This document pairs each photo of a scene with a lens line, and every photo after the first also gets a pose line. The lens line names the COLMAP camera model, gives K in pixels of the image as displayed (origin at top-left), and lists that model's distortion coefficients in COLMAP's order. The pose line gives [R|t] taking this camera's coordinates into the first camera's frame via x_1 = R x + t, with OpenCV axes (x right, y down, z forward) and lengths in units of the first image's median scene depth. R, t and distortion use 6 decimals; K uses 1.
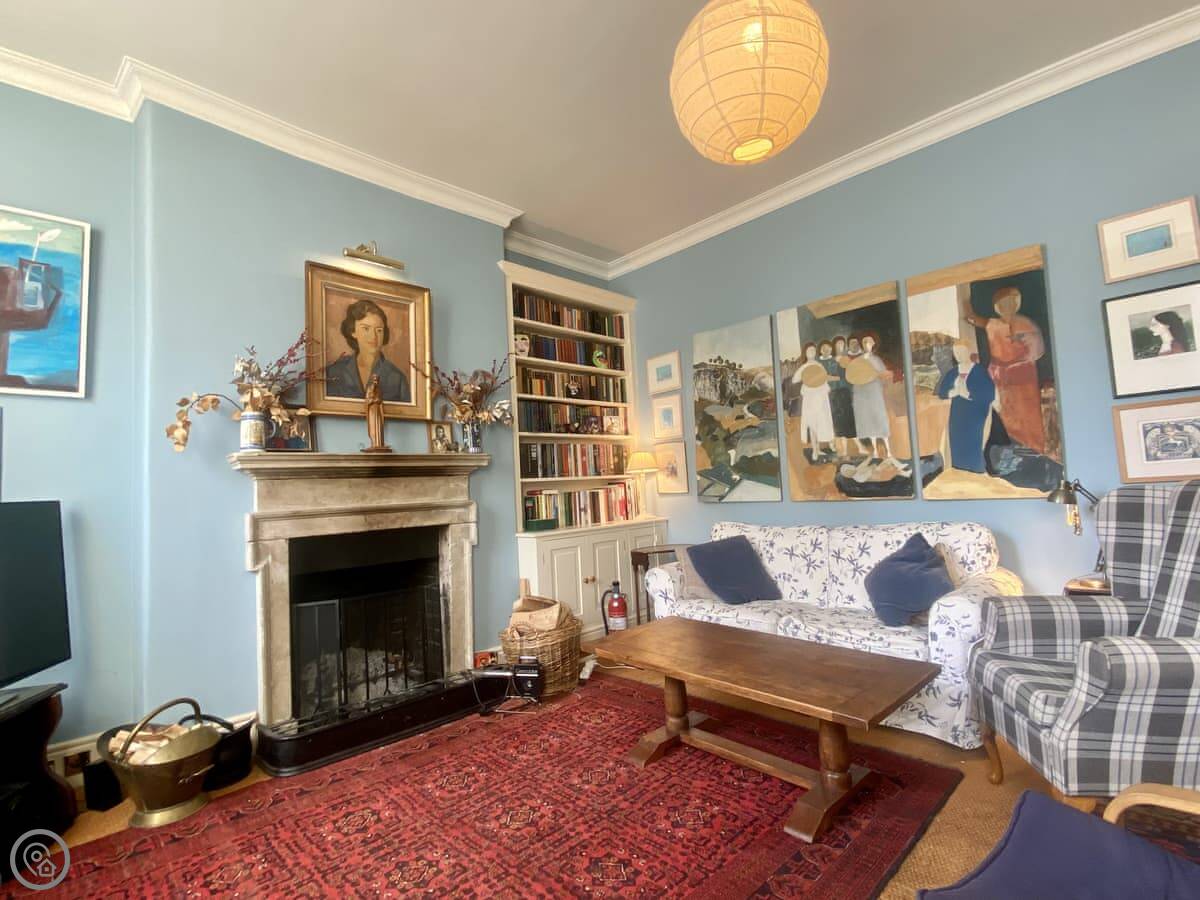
lens RADIAL K [[561.7, 0, 578.6], [0, 561.7, 456.9], [0, 0, 1]] dist [0.034765, -0.028267]
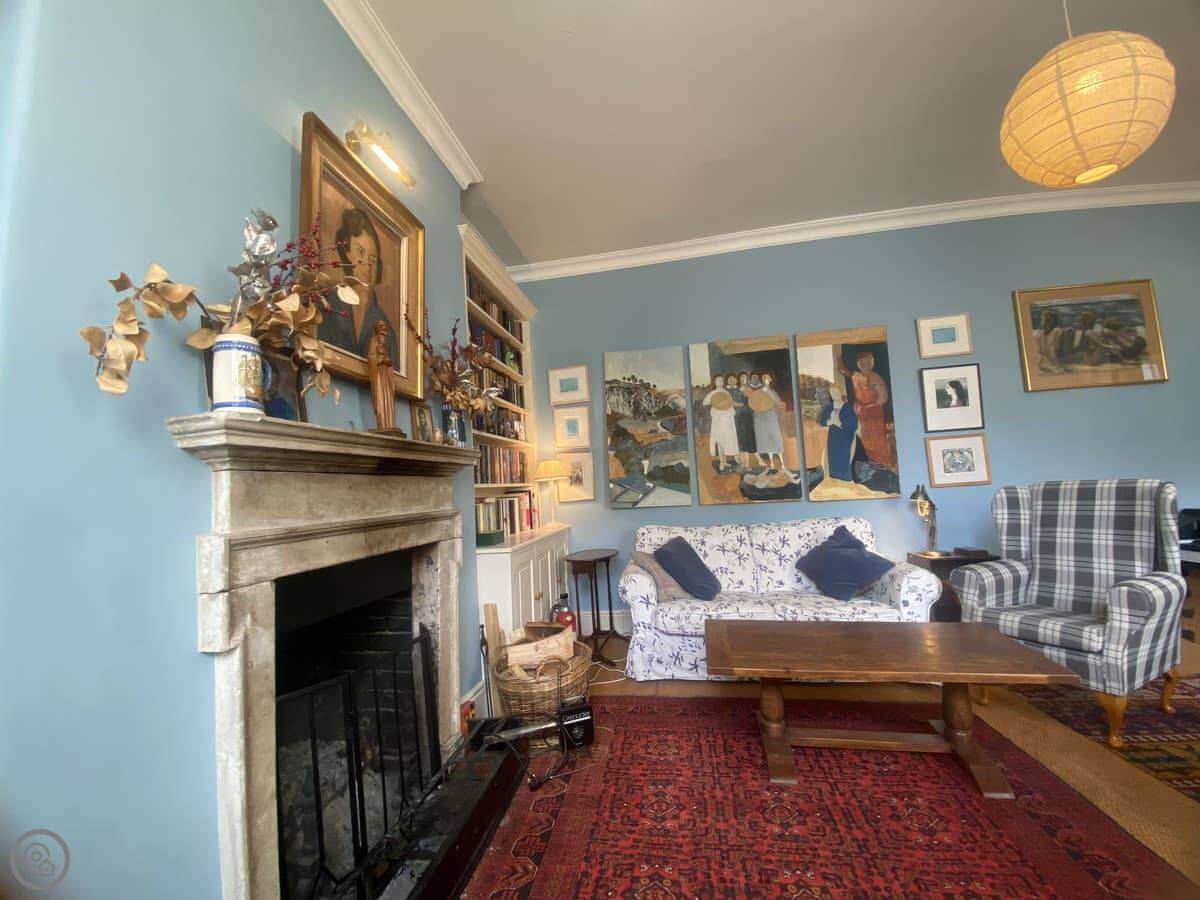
lens RADIAL K [[480.7, 0, 595.1], [0, 480.7, 453.5], [0, 0, 1]] dist [0.031939, -0.025504]
pose [[0.814631, 0.047140, 0.578060, -0.444766], [-0.018450, 0.998293, -0.055408, 0.035517], [-0.579685, 0.034472, 0.814111, 0.358866]]
